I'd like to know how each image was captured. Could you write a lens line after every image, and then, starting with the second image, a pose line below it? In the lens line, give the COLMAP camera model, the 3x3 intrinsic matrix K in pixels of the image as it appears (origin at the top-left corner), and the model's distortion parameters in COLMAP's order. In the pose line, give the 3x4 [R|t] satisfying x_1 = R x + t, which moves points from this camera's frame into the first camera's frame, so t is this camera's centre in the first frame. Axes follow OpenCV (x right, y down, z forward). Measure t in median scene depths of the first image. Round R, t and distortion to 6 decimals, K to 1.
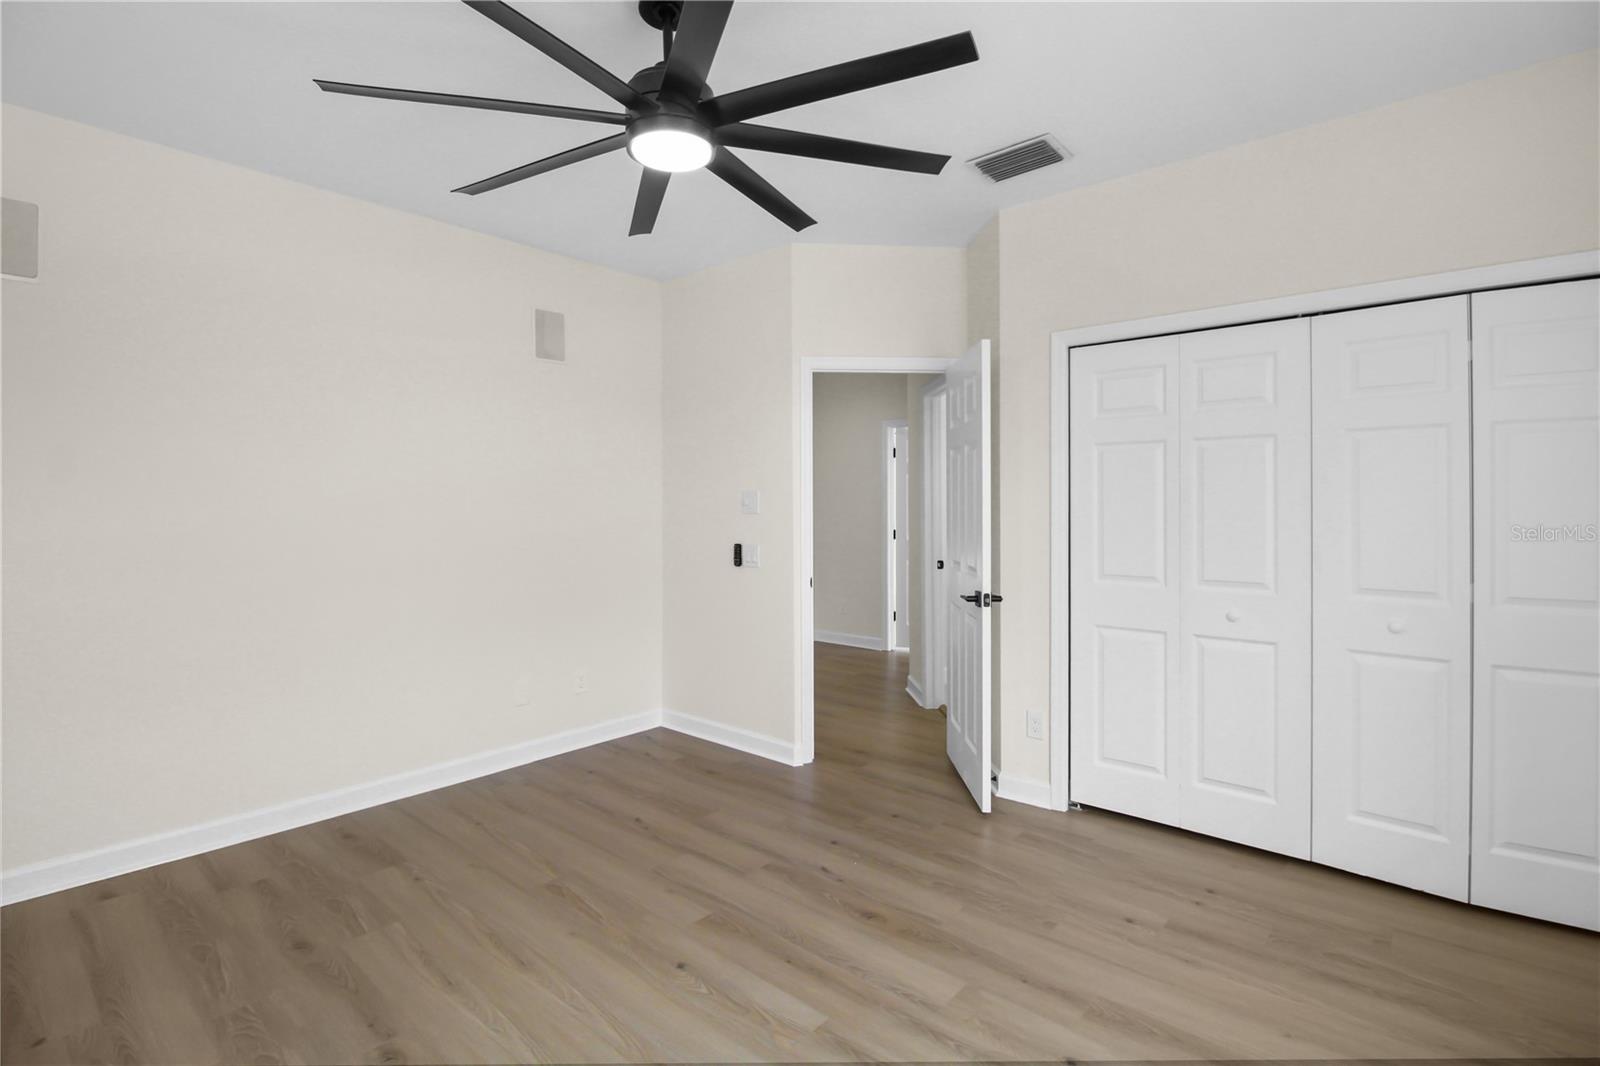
lens RADIAL K [[753.7, 0, 804.9], [0, 753.7, 498.8], [0, 0, 1]] dist [-0.013384, -0.001636]
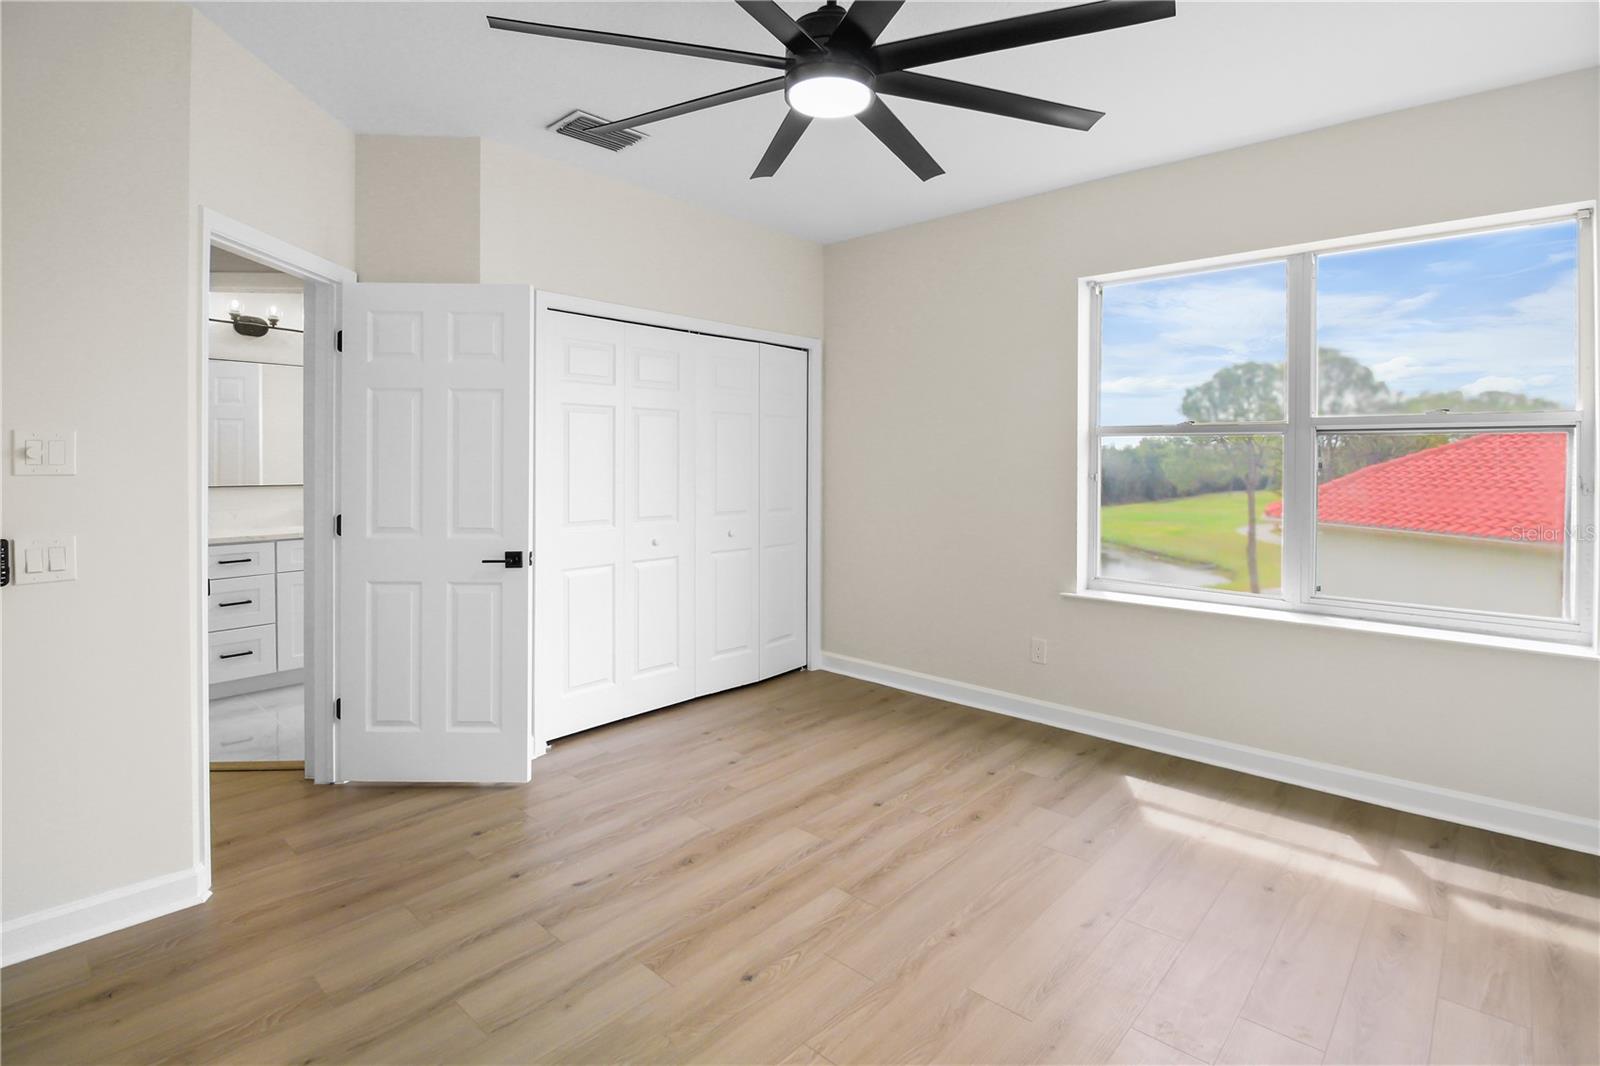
lens RADIAL K [[761.4, 0, 806.9], [0, 761.4, 463.7], [0, 0, 1]] dist [-0.002910, -0.006617]
pose [[0.035781, -0.006376, 0.999339, -0.975693], [-0.006007, 0.999960, 0.006595, -0.001402], [-0.999342, -0.006239, 0.035741, 0.820410]]
